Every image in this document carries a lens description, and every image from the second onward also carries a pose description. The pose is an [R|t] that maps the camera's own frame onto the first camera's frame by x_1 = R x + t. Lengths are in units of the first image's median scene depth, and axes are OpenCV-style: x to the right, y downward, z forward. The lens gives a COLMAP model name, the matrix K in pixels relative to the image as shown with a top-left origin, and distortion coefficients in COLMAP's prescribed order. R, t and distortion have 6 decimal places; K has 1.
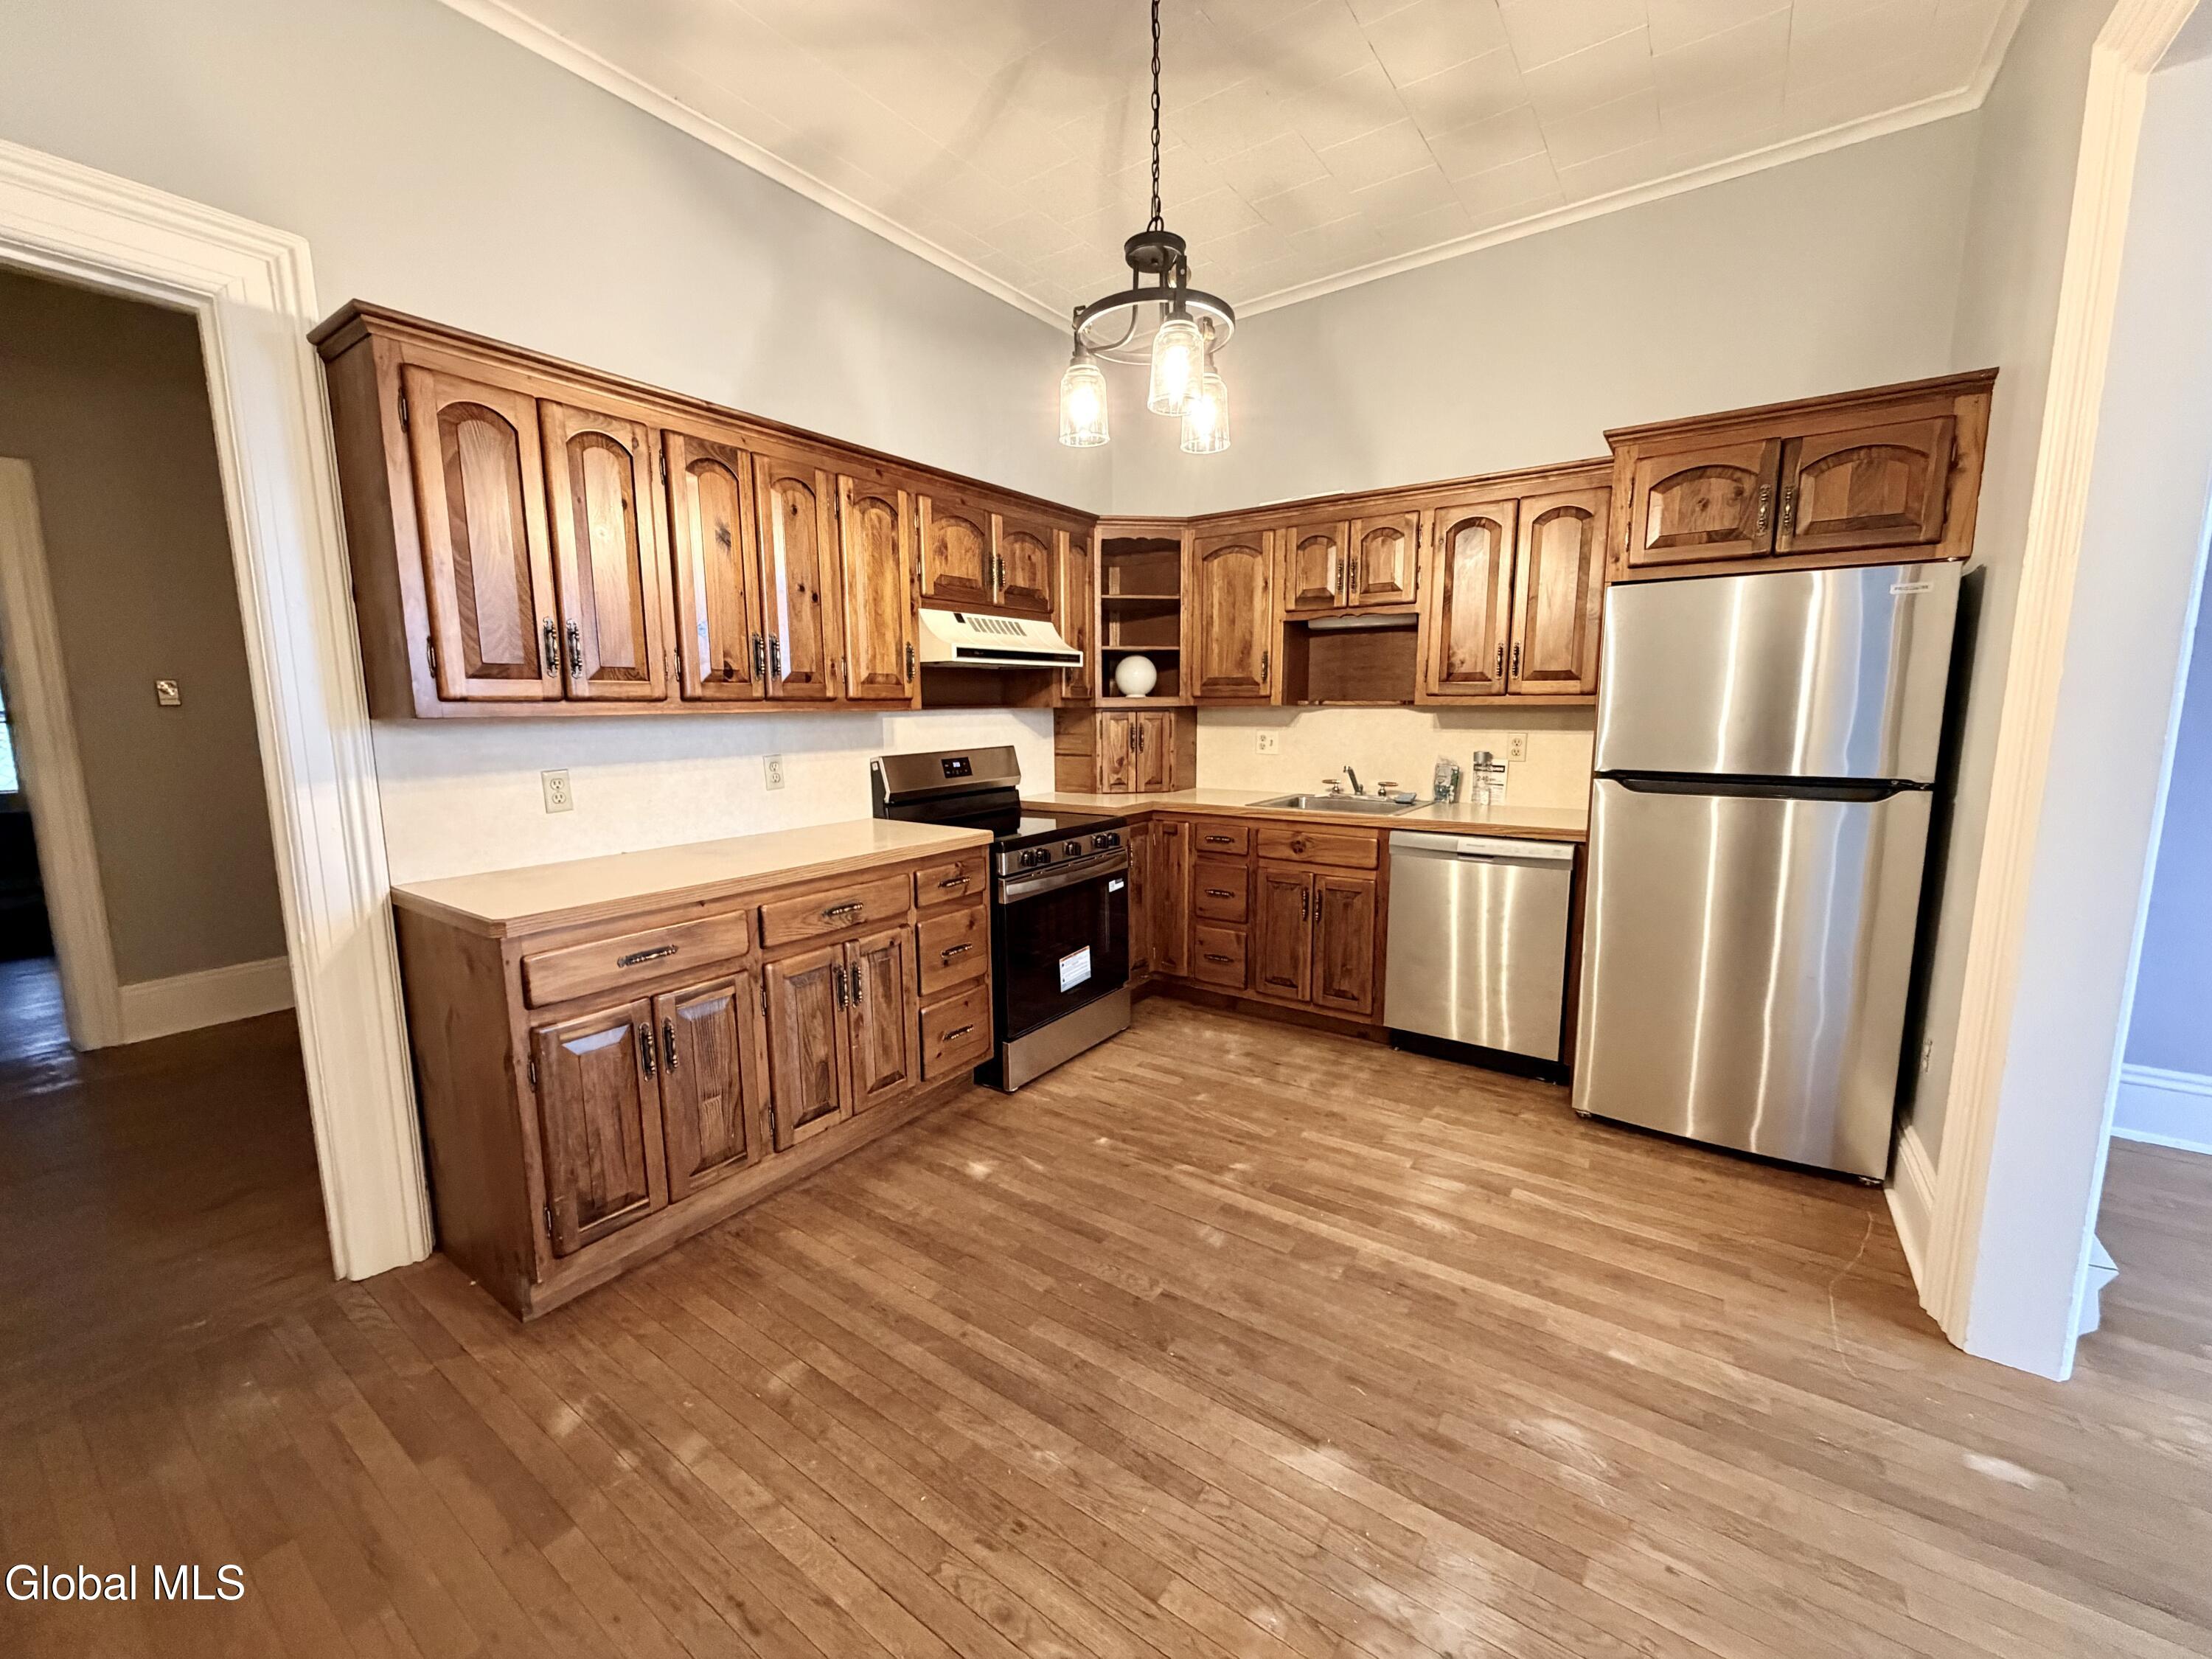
lens RADIAL K [[885.0, 0, 1096.6], [0, 885.0, 828.4], [0, 0, 1]] dist [-0.000459, -0.000002]
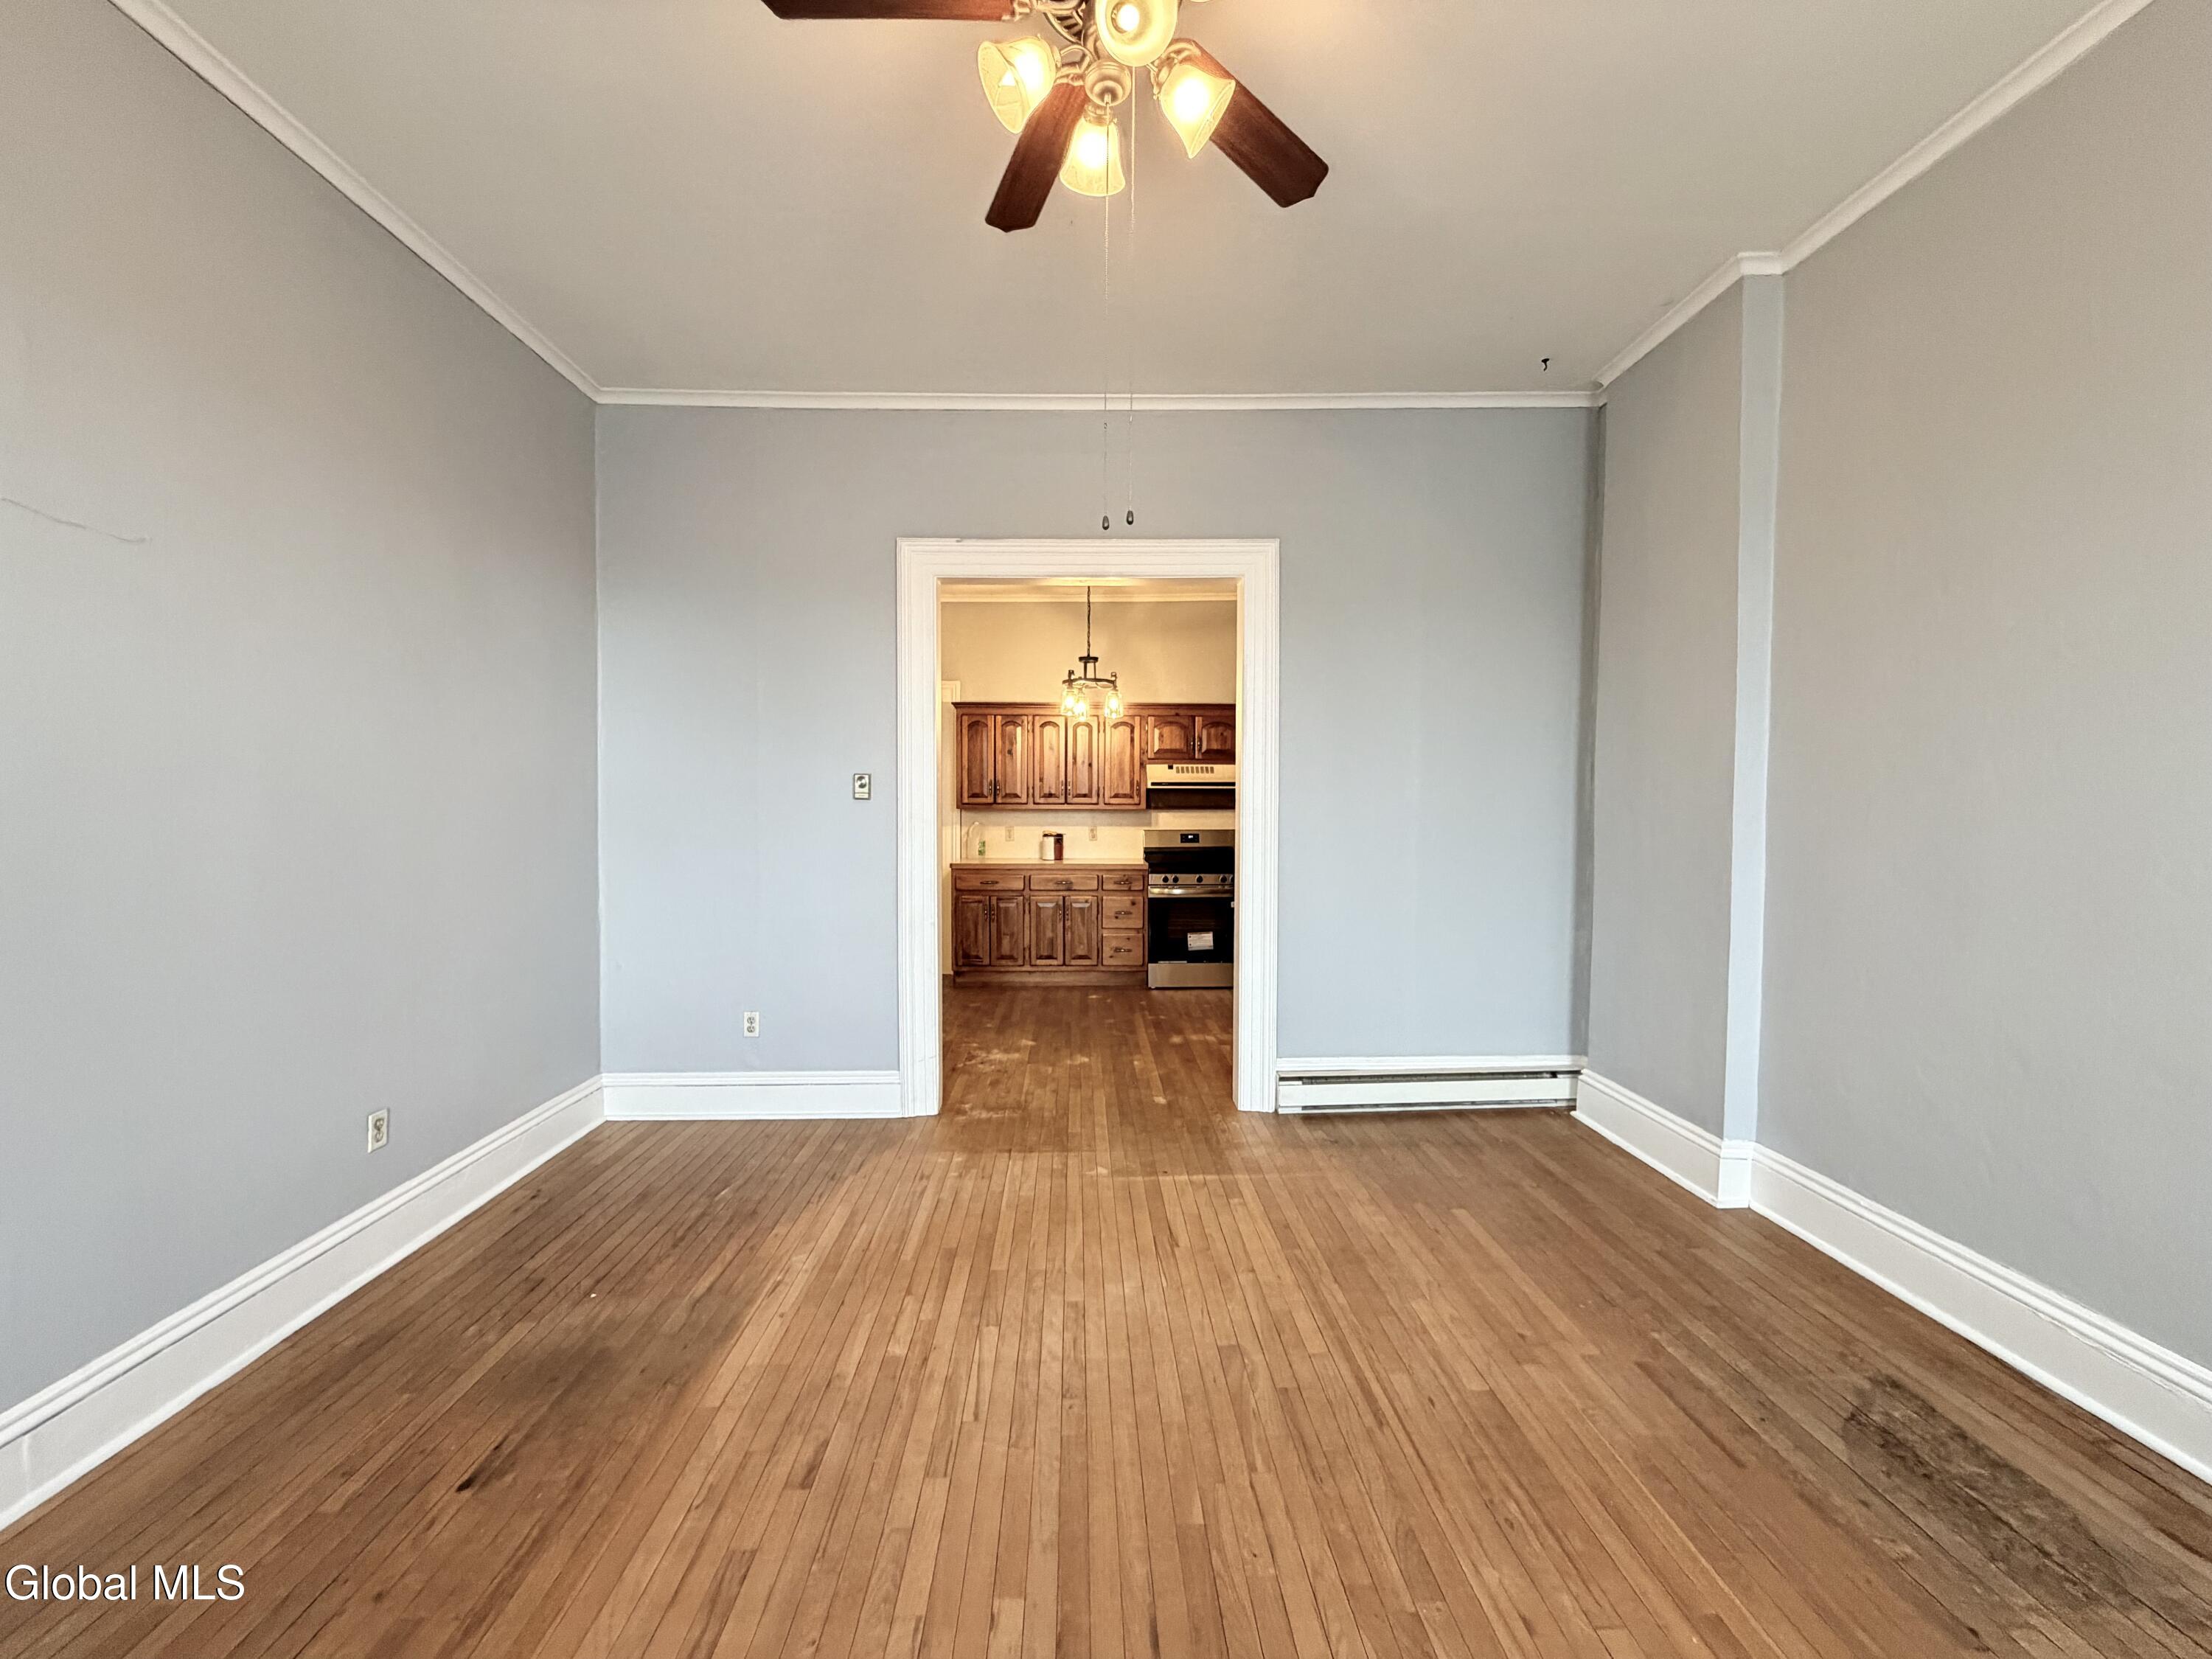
lens RADIAL K [[885.0, 0, 1096.6], [0, 885.0, 828.4], [0, 0, 1]] dist [-0.000459, -0.000002]
pose [[0.596744, 0.035555, -0.801643, 1.815884], [-0.123094, 0.991250, -0.047666, 0.042553], [0.792934, 0.127122, 0.595899, -0.501026]]
